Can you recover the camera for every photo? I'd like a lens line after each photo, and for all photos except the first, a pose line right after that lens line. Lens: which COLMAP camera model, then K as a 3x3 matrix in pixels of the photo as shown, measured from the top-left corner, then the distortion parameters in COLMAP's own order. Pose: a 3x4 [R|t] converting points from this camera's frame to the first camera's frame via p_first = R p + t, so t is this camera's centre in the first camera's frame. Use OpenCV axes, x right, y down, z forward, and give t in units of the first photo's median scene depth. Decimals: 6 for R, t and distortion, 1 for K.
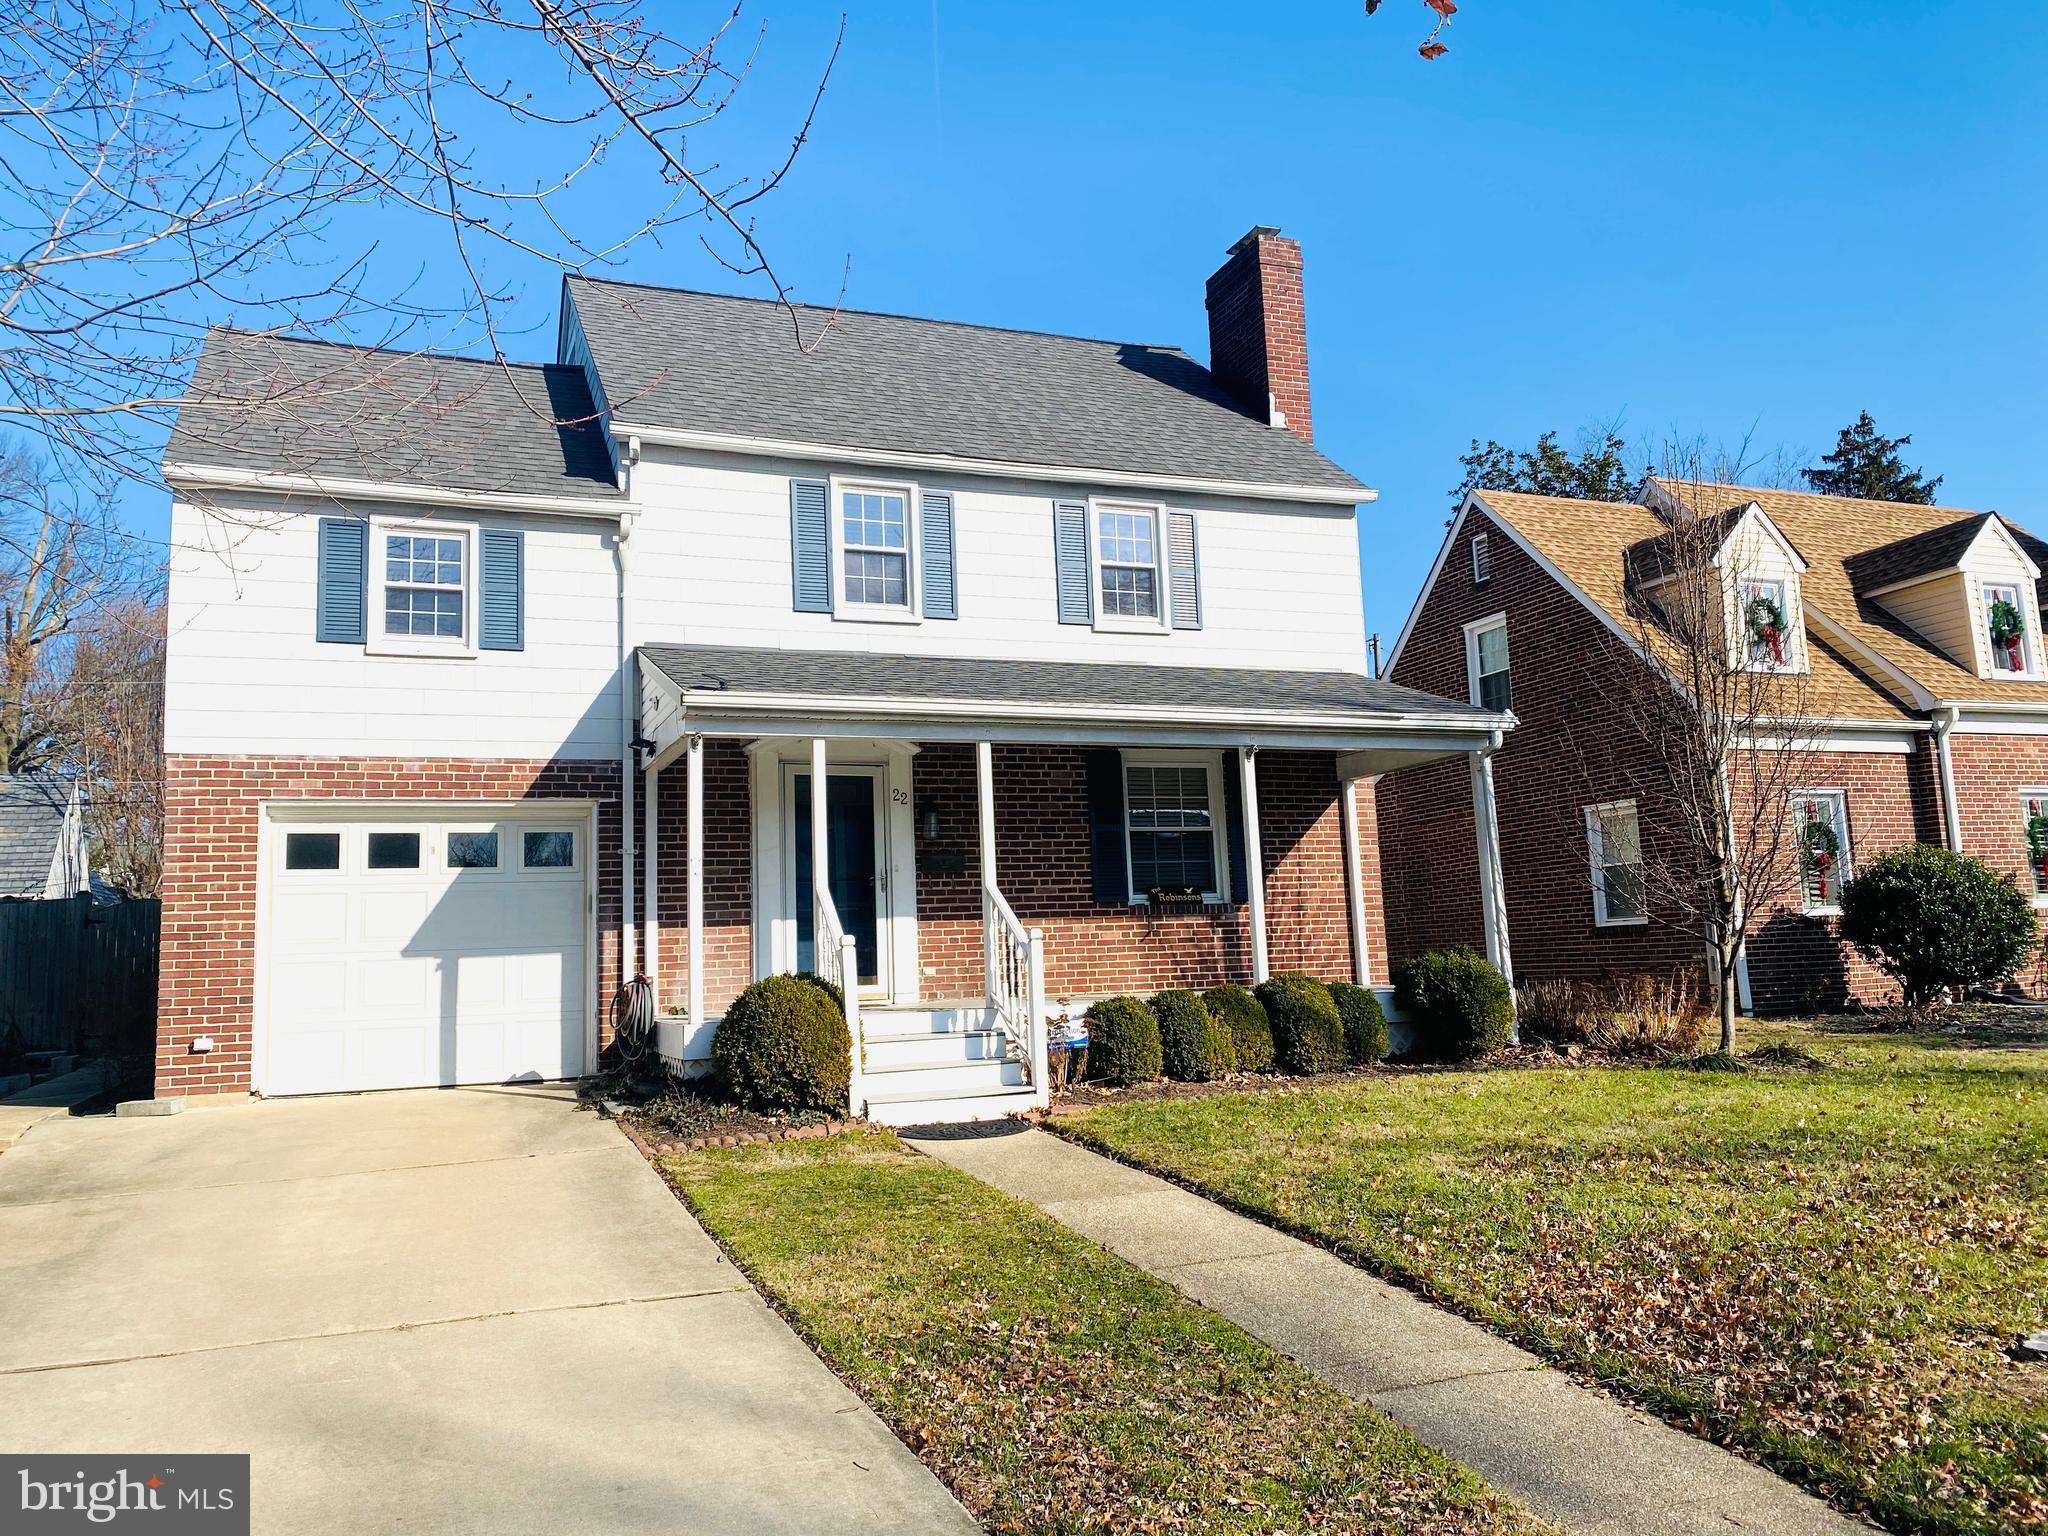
lens RADIAL K [[1541.4, 0, 1026.6], [0, 1541.4, 765.0], [0, 0, 1]] dist [0.231869, -0.517496]
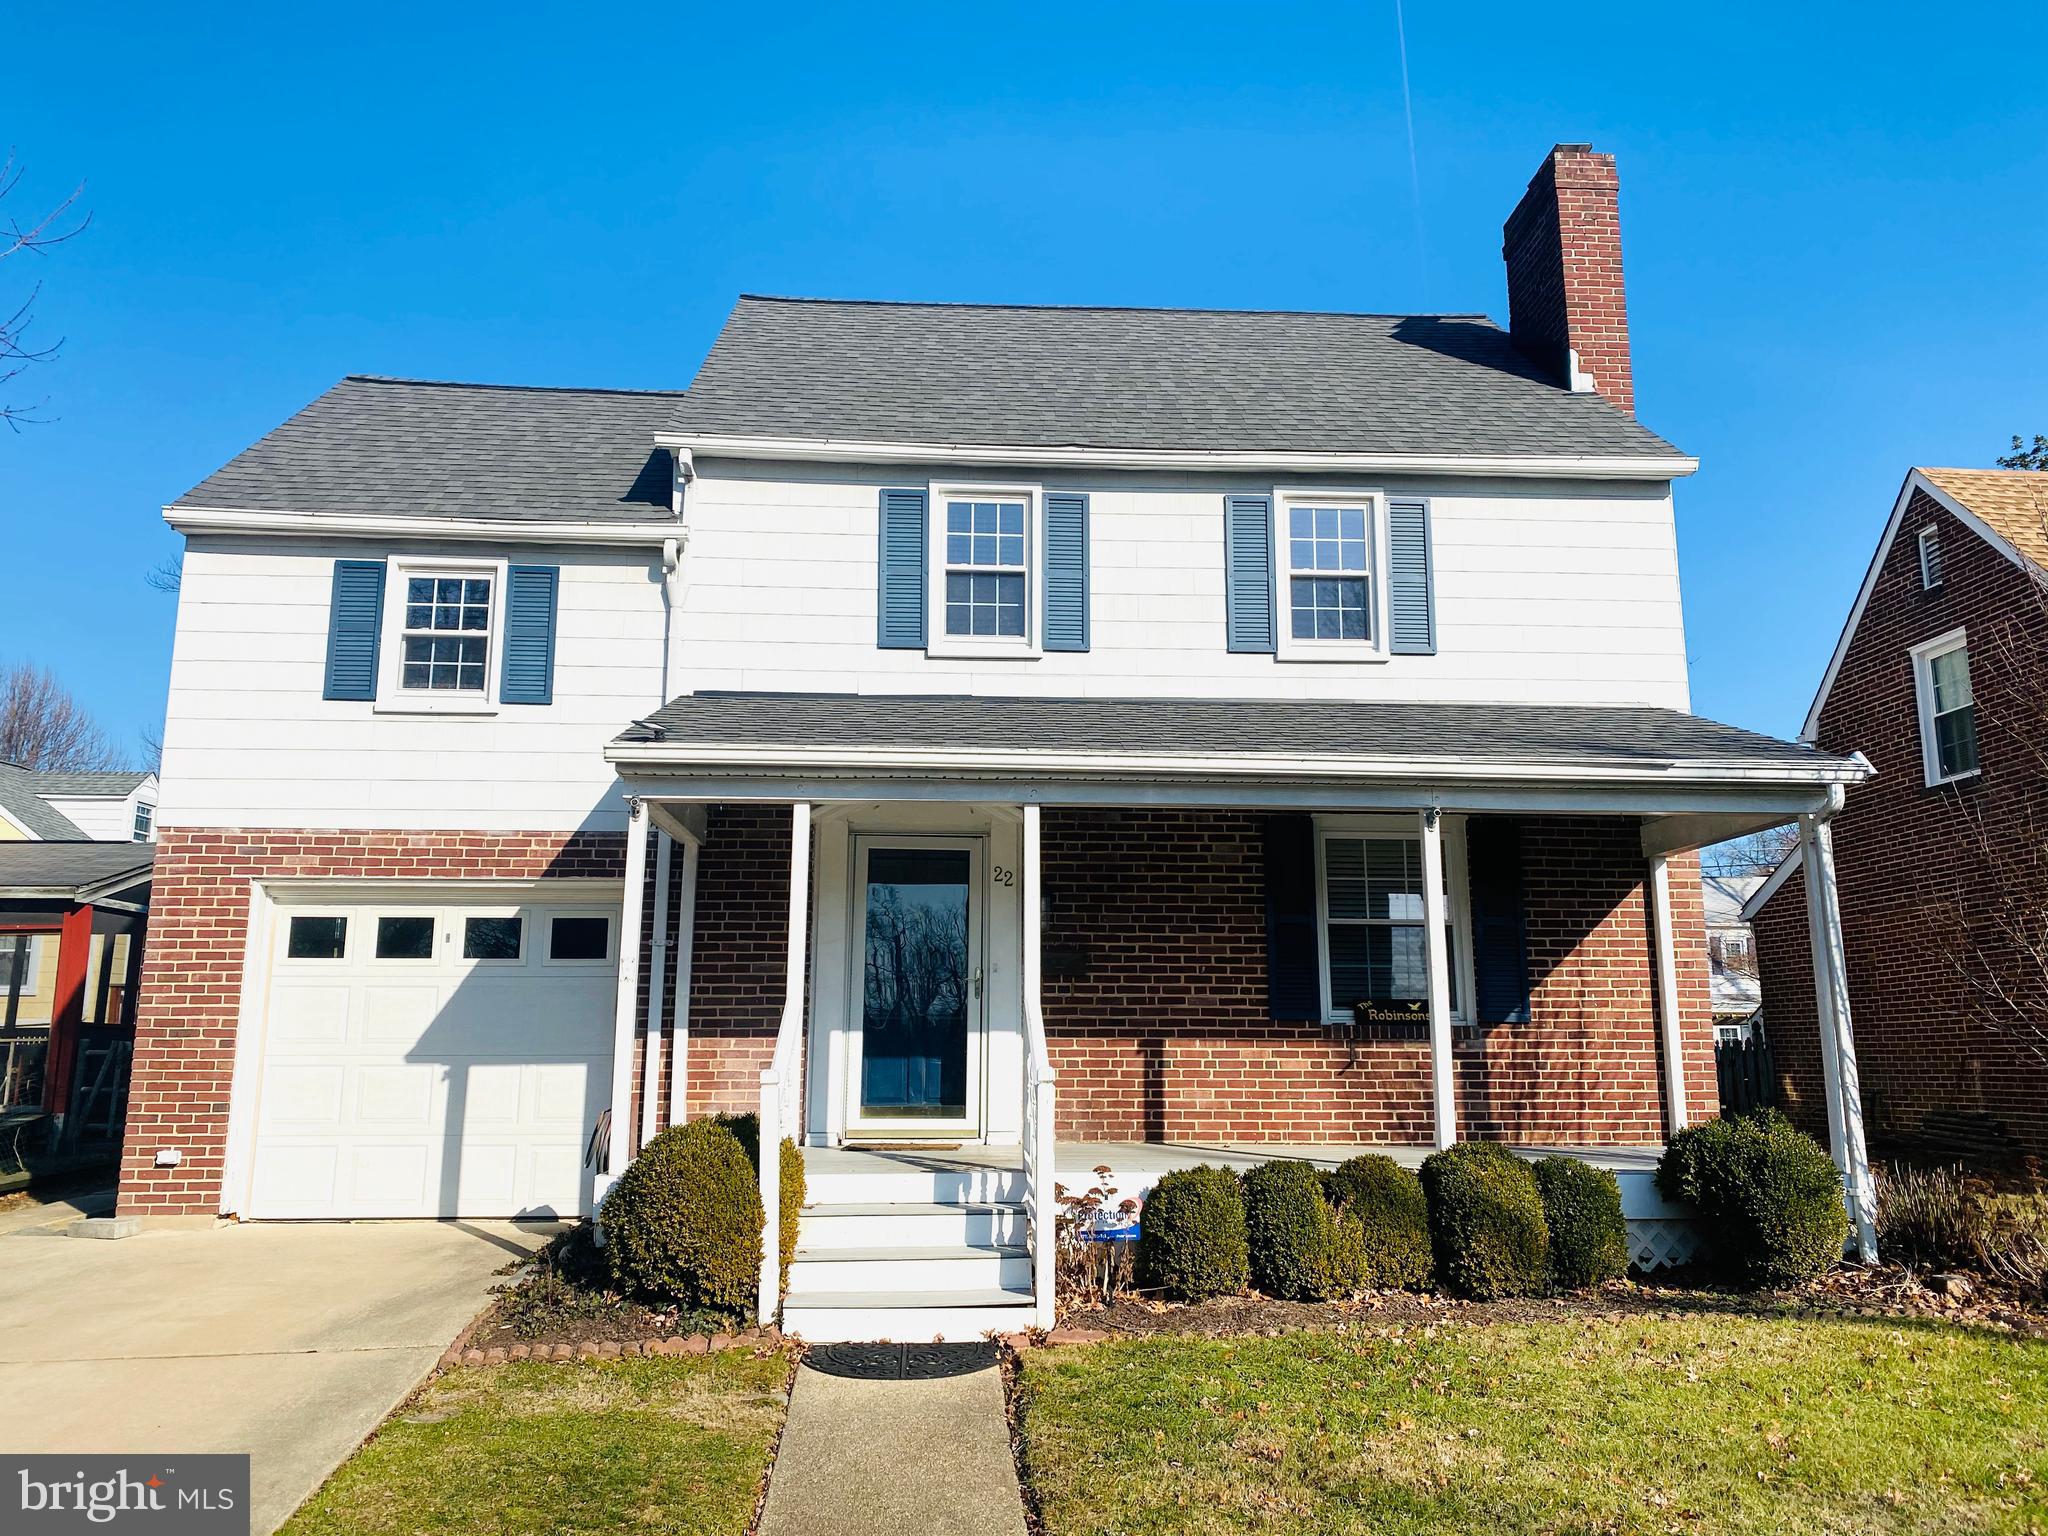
lens RADIAL K [[1547.5, 0, 1062.6], [0, 1547.5, 758.1], [0, 0, 1]] dist [0.126482, -0.213417]
pose [[0.952707, -0.017707, -0.303375, 0.195103], [0.002466, 0.998718, -0.050551, 0.000308], [0.303882, 0.047412, 0.951529, 0.266768]]
